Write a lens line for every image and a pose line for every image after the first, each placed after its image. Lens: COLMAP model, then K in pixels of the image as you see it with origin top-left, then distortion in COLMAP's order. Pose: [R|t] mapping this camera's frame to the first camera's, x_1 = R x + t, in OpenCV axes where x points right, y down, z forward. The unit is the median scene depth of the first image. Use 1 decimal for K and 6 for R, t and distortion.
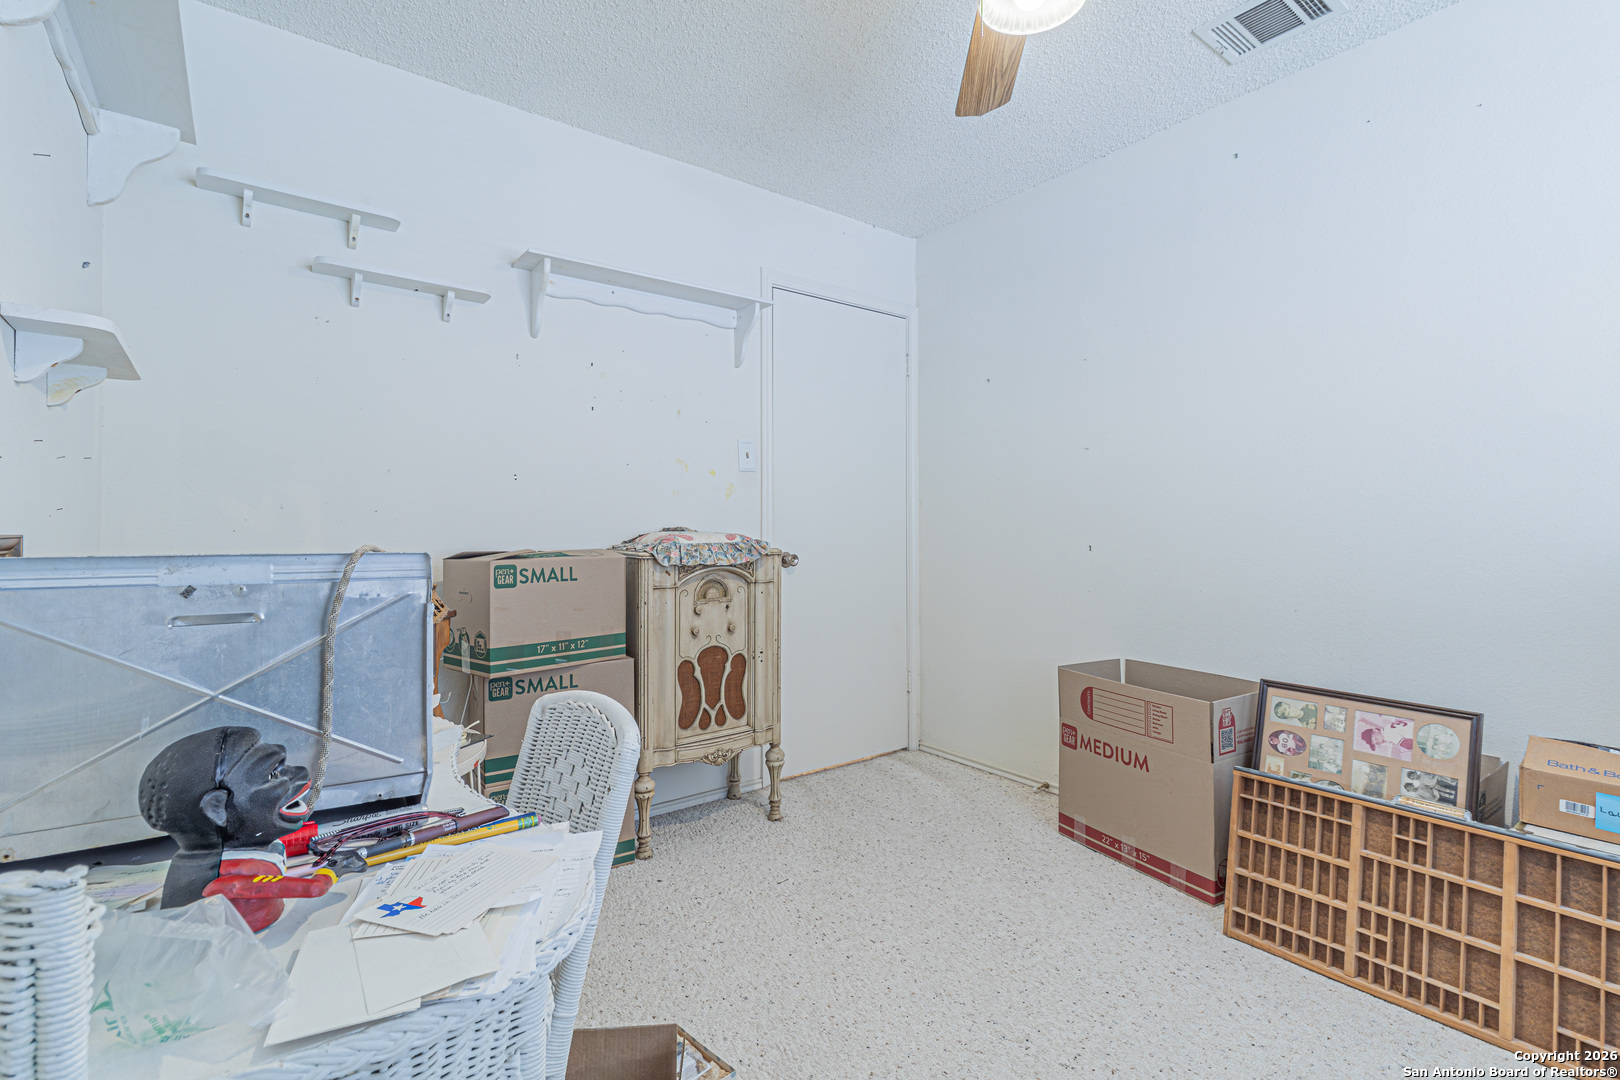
lens RADIAL K [[753.9, 0, 822.5], [0, 753.9, 530.7], [0, 0, 1]] dist [0.008429, 0.000897]
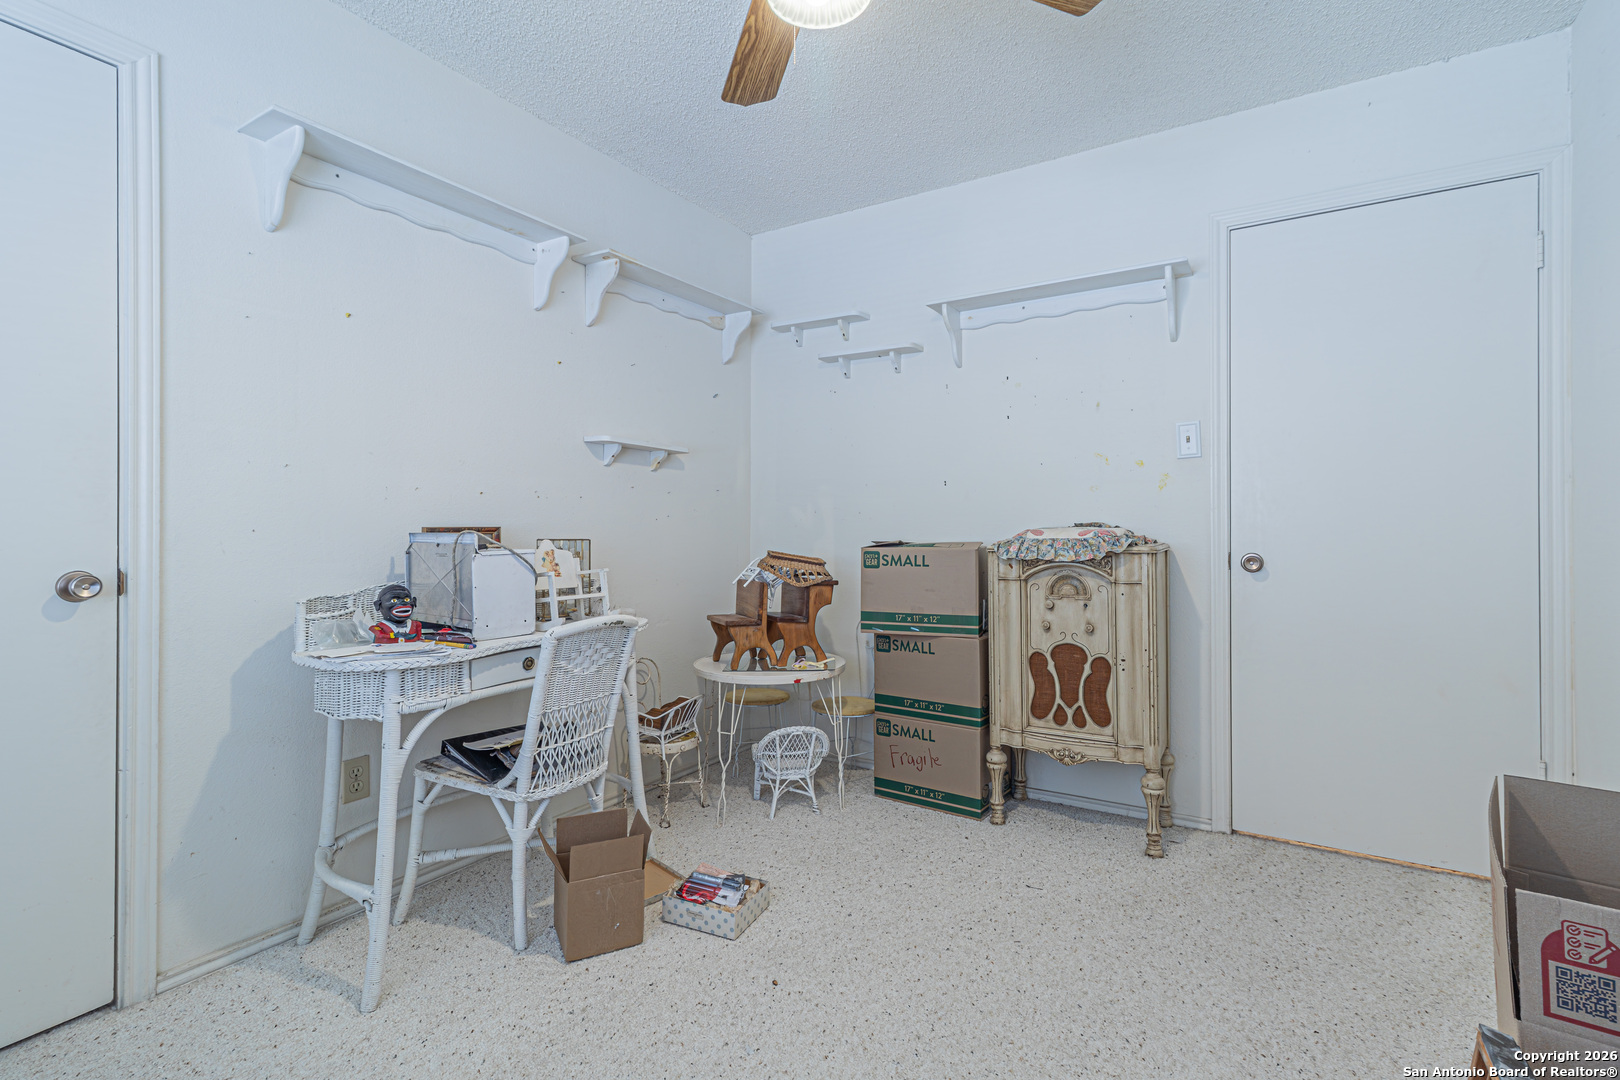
lens RADIAL K [[753.9, 0, 822.7], [0, 753.9, 529.2], [0, 0, 1]] dist [0.008429, 0.000897]
pose [[0.357627, 0.002516, -0.933861, 0.666435], [-0.000917, 0.999997, 0.002344, 0.002095], [0.933864, 0.000018, 0.357628, 0.353626]]
